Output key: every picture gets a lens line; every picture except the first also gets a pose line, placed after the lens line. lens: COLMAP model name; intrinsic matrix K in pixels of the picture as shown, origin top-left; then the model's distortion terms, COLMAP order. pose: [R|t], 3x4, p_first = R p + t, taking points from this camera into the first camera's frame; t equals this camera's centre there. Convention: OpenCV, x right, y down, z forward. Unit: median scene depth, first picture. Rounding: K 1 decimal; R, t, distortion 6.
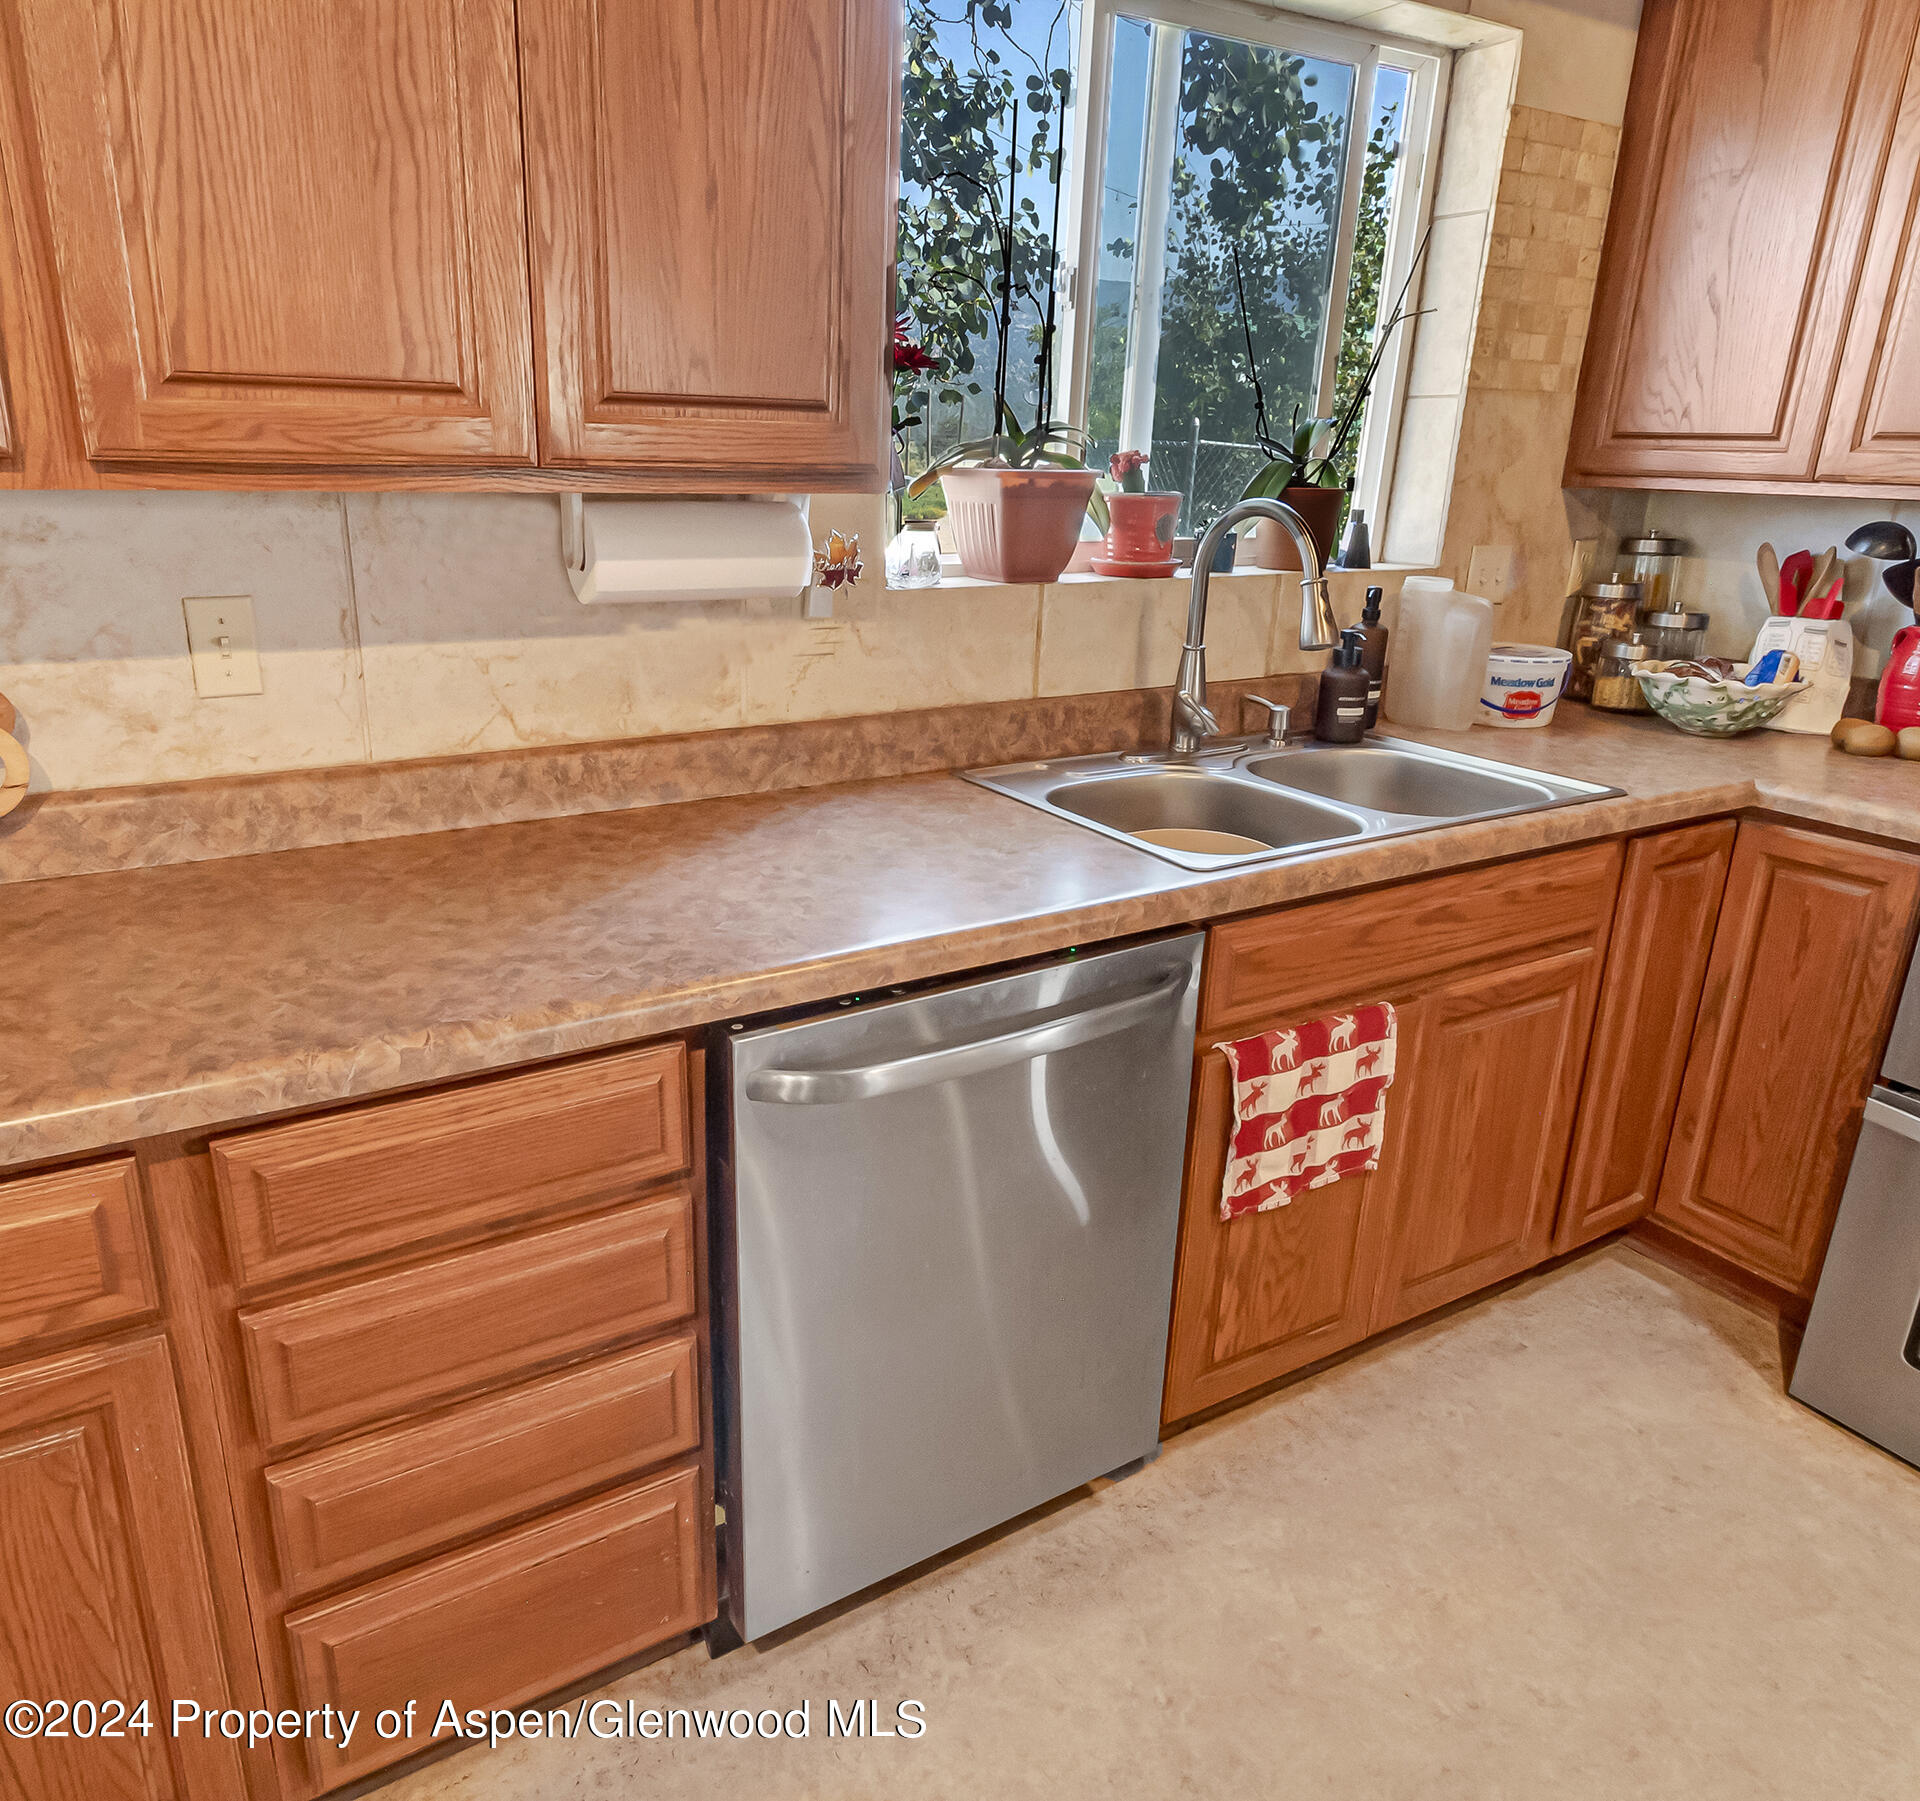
lens RADIAL K [[1322.1, 0, 879.2], [0, 1322.1, 898.0], [0, 0, 1]] dist [0.001215, 0.001072]
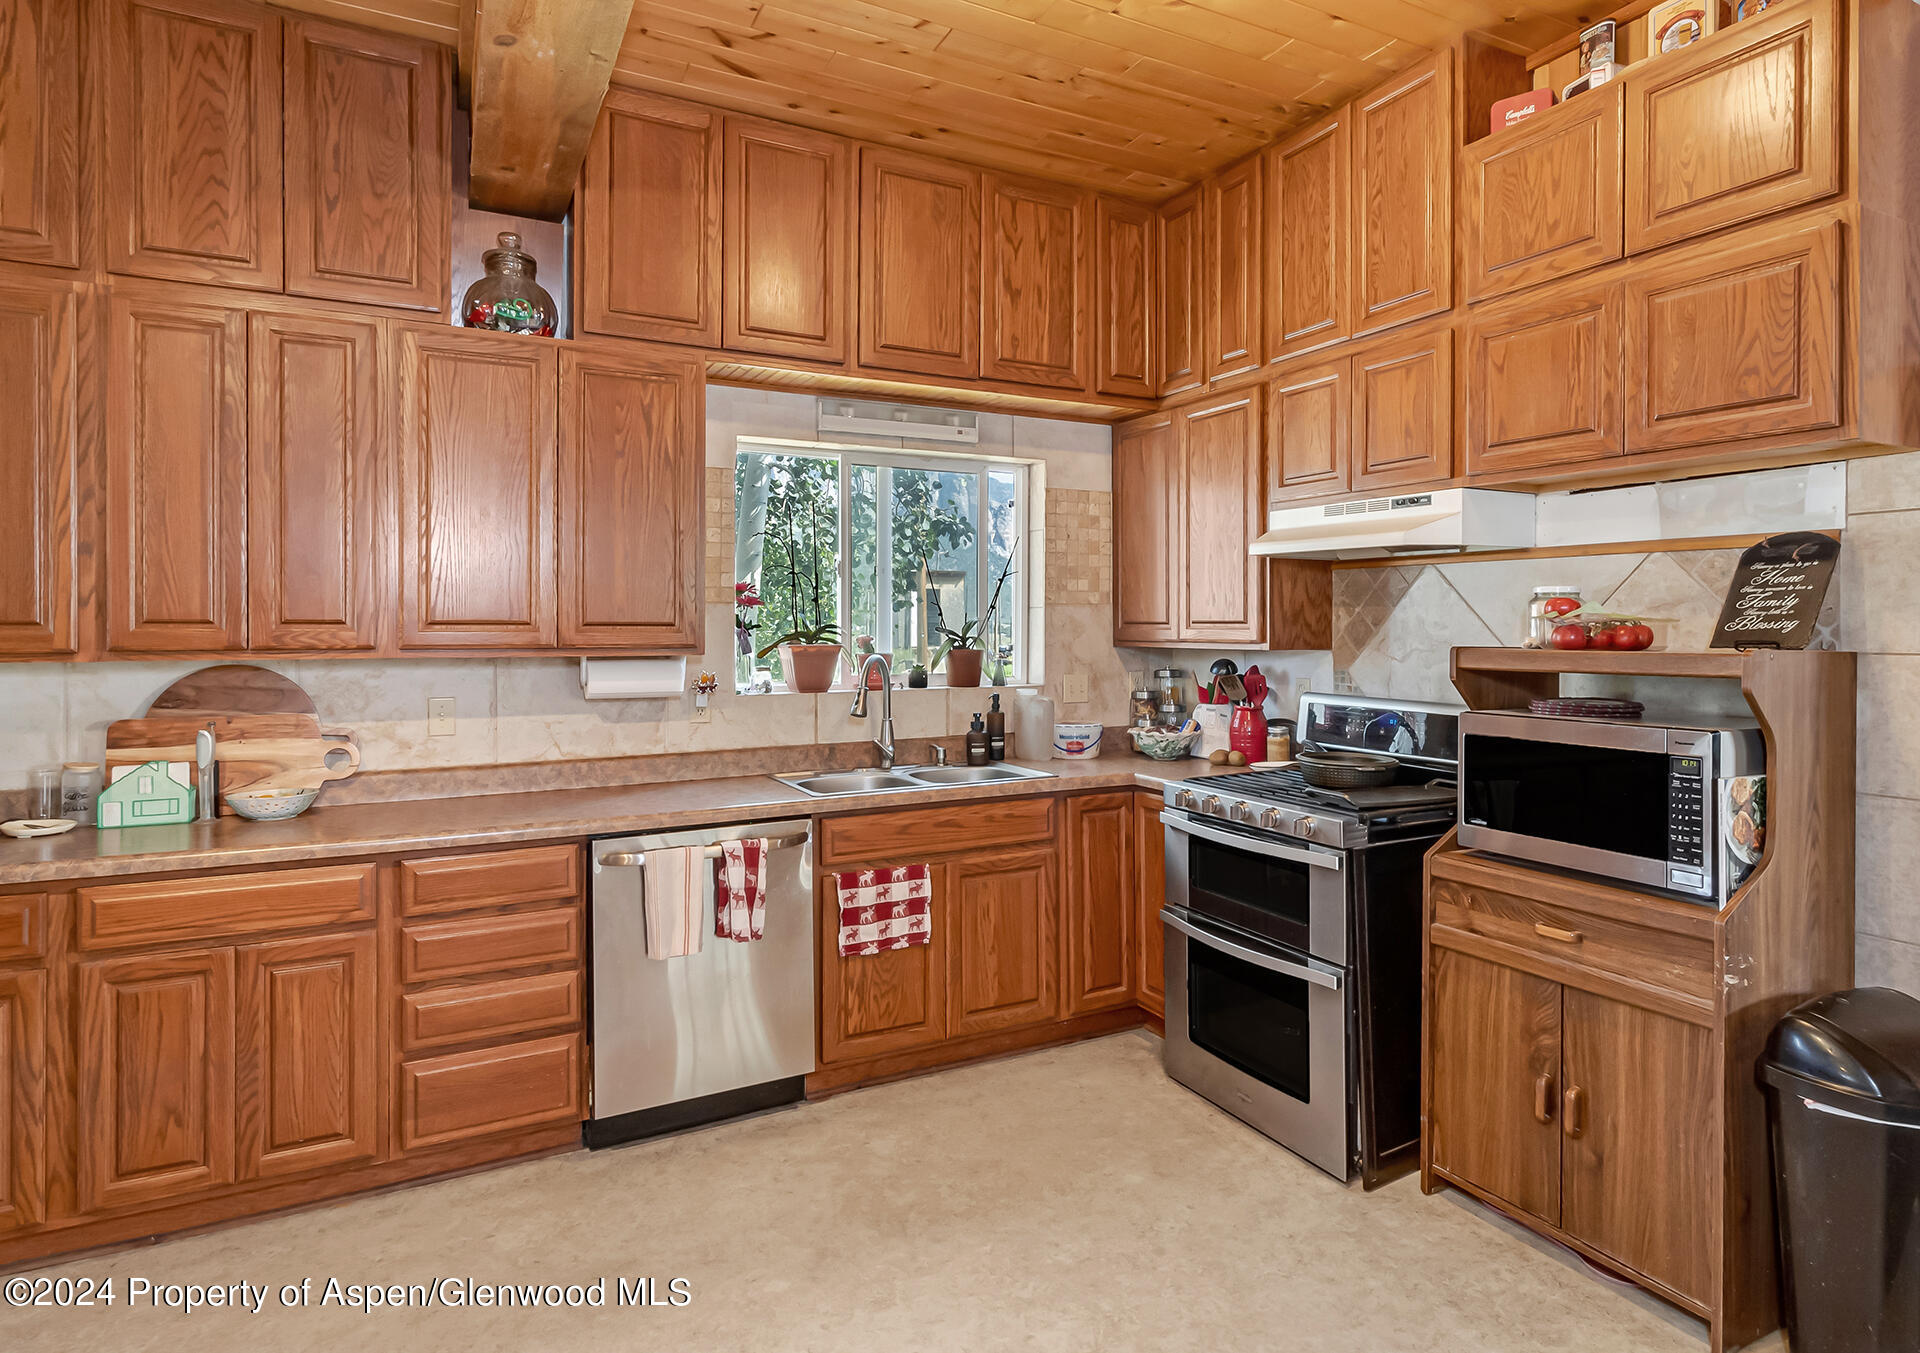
lens RADIAL K [[1009.3, 0, 962.9], [0, 1009.3, 643.6], [0, 0, 1]] dist [0.000312, 0.000321]
pose [[0.999519, -0.021709, -0.022156, 0.499737], [0.013761, 0.950472, -0.310505, 0.264056], [0.027800, 0.310050, 0.950314, -0.781437]]
